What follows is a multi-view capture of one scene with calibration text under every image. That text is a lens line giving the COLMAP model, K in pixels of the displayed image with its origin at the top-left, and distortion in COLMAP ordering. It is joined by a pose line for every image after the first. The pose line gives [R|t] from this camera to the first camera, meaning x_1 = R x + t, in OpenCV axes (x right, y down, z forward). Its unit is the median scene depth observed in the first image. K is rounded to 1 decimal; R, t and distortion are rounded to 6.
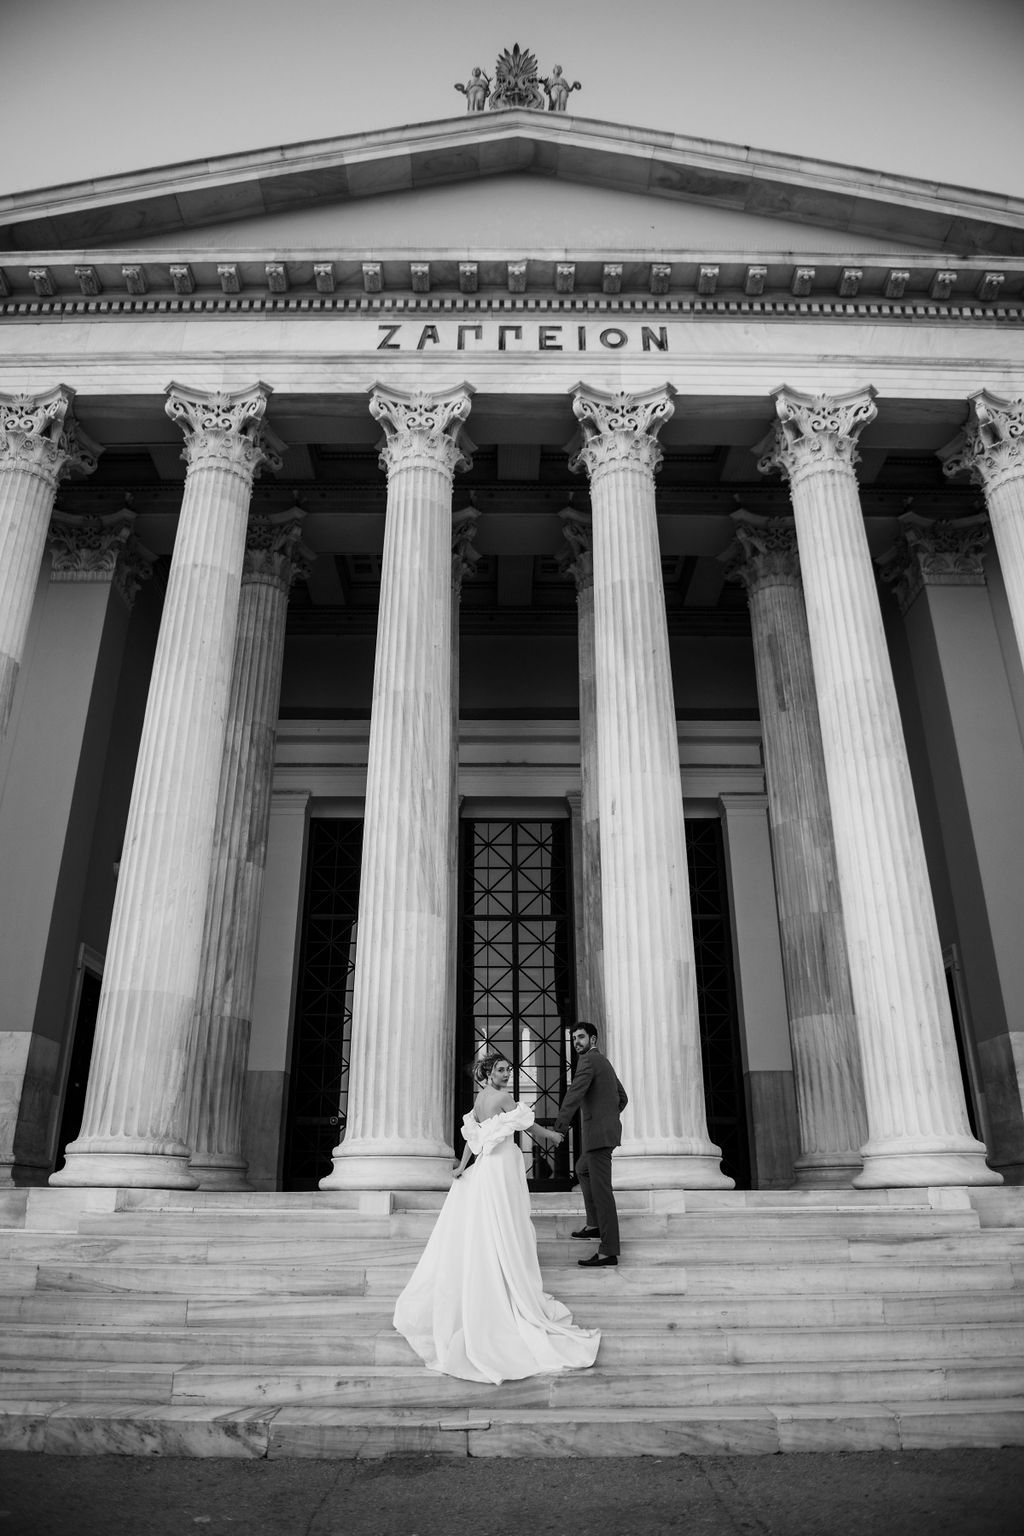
lens RADIAL K [[1015.0, 0, 512.0], [0, 1015.0, 768.0], [0, 0, 1]] dist [-0.047871, 0.001253]
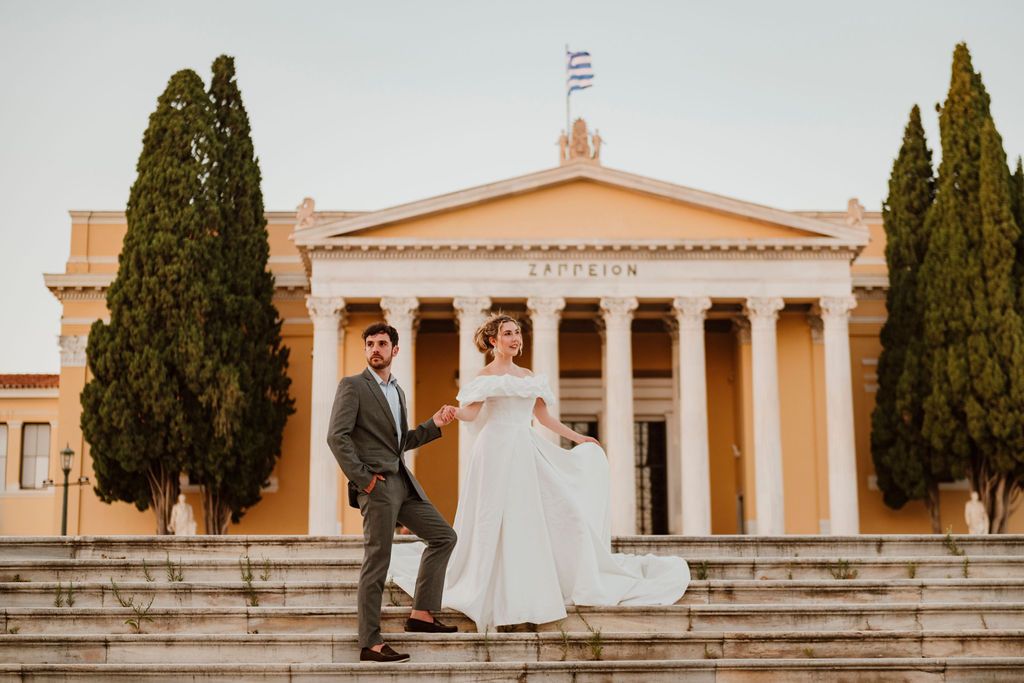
lens RADIAL K [[2013.6, 0, 512.0], [0, 2013.6, 341.5], [0, 0, 1]] dist [0.016318, -0.049633]
pose [[0.999787, -0.003905, 0.020250, -0.285087], [-0.000439, 0.977659, 0.210198, -1.360623], [-0.020619, -0.210163, 0.977449, -4.245537]]
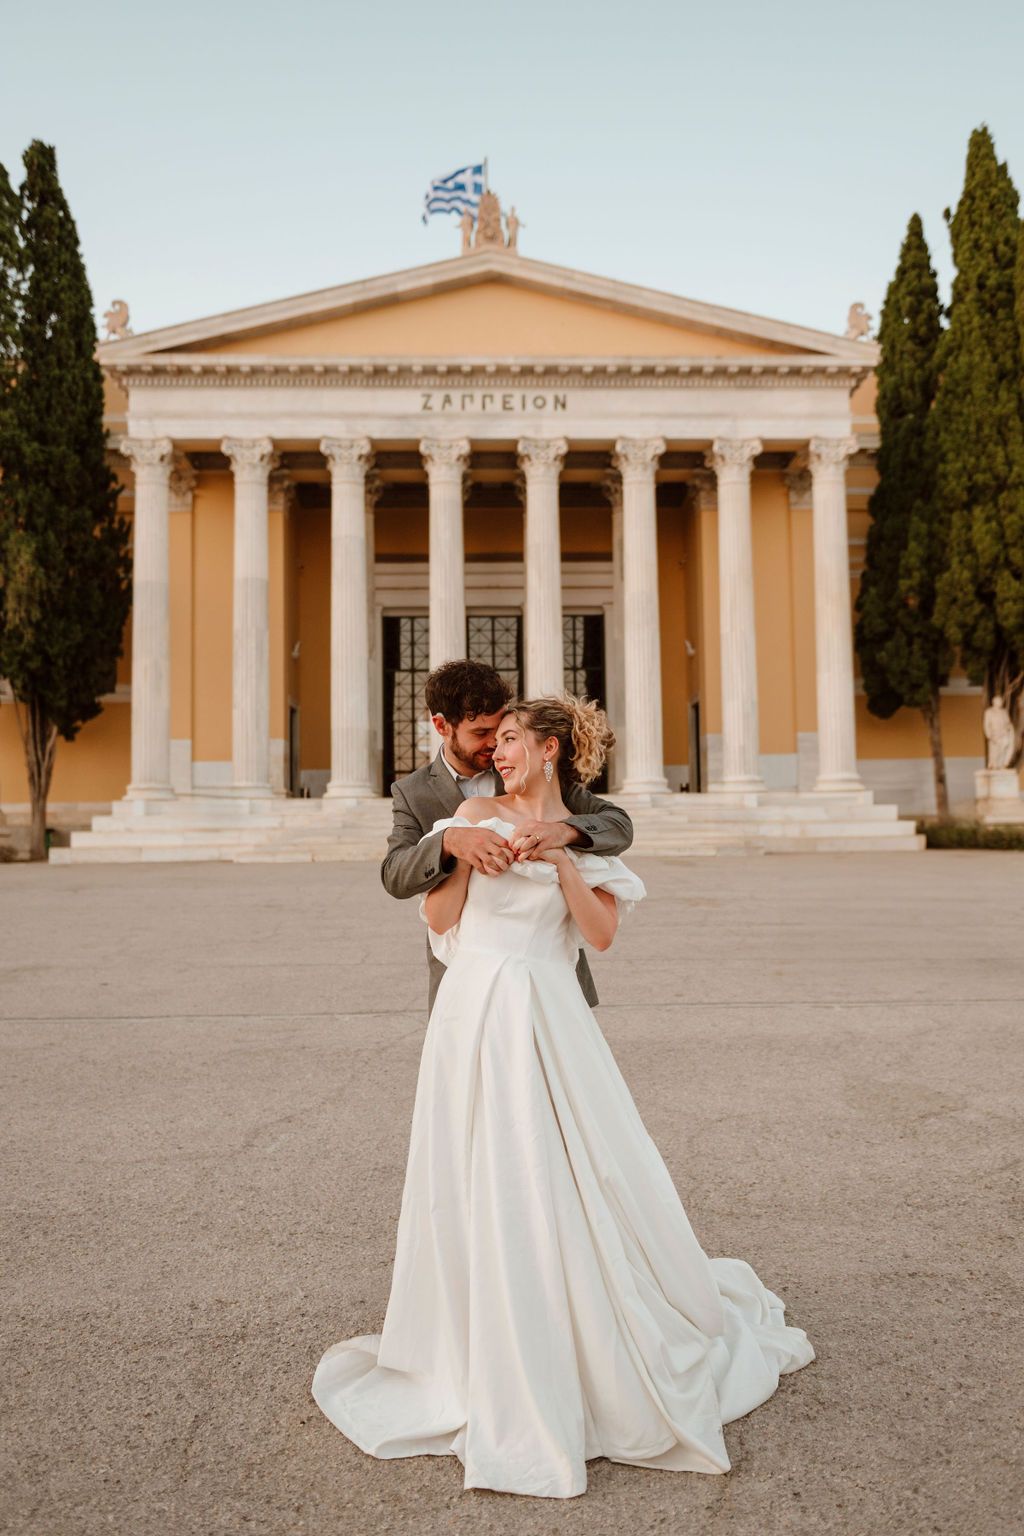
lens RADIAL K [[1126.2, 0, 512.0], [0, 1126.2, 768.0], [0, 0, 1]] dist [-0.004554, -0.001480]
pose [[0.999813, -0.011723, 0.015377, 0.003344], [0.005855, 0.941478, 0.337022, -0.494789], [-0.018428, -0.336869, 0.941371, -1.341332]]
